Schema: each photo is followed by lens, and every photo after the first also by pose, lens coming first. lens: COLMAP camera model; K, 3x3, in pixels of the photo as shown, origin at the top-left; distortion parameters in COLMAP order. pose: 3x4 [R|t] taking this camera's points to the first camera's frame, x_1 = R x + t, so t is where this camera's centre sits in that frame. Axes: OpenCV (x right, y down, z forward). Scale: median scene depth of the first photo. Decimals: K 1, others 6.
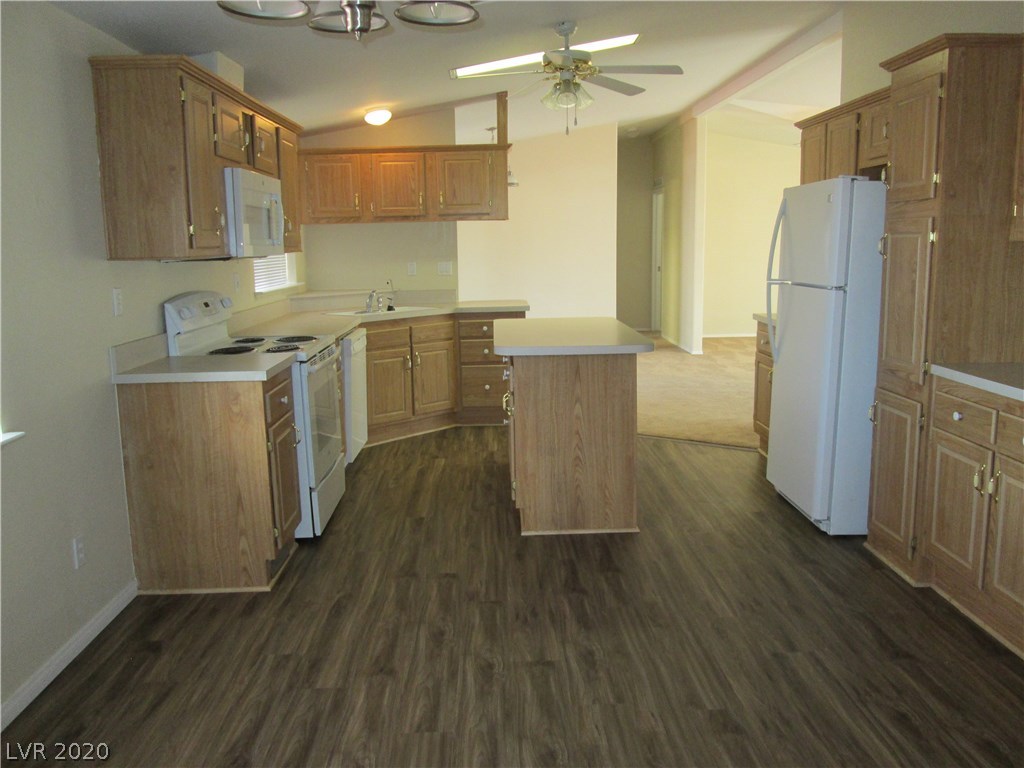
lens RADIAL K [[851.8, 0, 514.8], [0, 851.8, 385.0], [0, 0, 1]] dist [-0.051197, 0.027386]
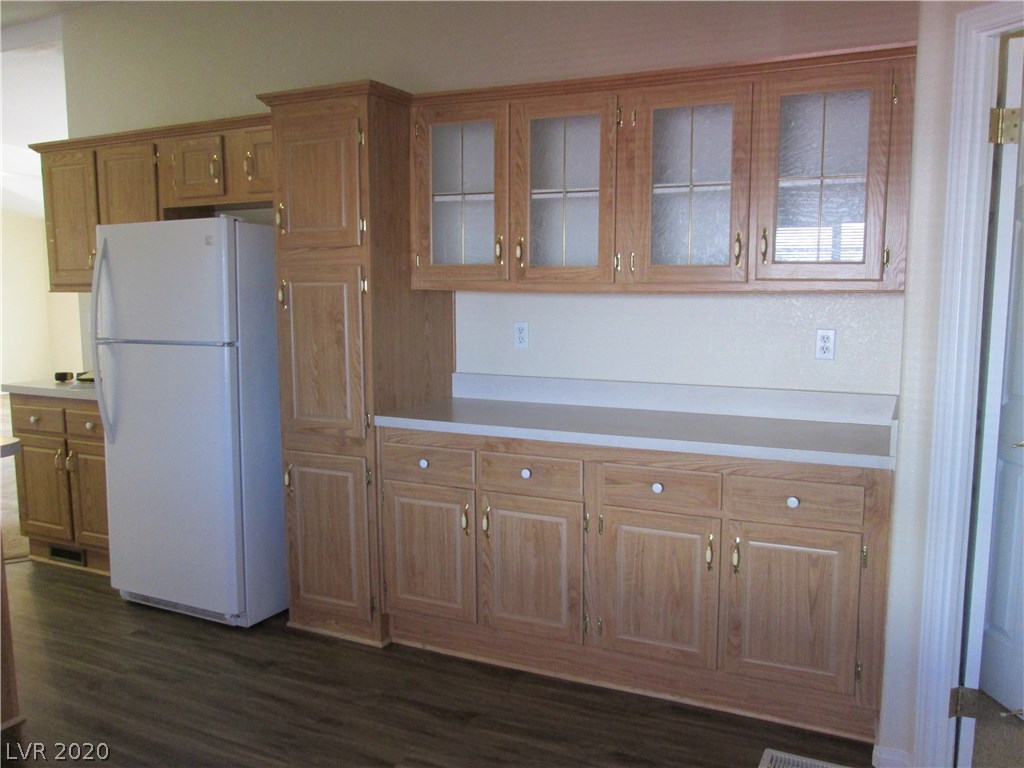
lens RADIAL K [[851.8, 0, 512.7], [0, 851.8, 383.1], [0, 0, 1]] dist [-0.051197, 0.027386]
pose [[0.464811, -0.094410, 0.880362, -0.277625], [0.144816, 0.989016, 0.029603, -0.065239], [-0.873487, 0.113731, 0.473377, 0.377966]]
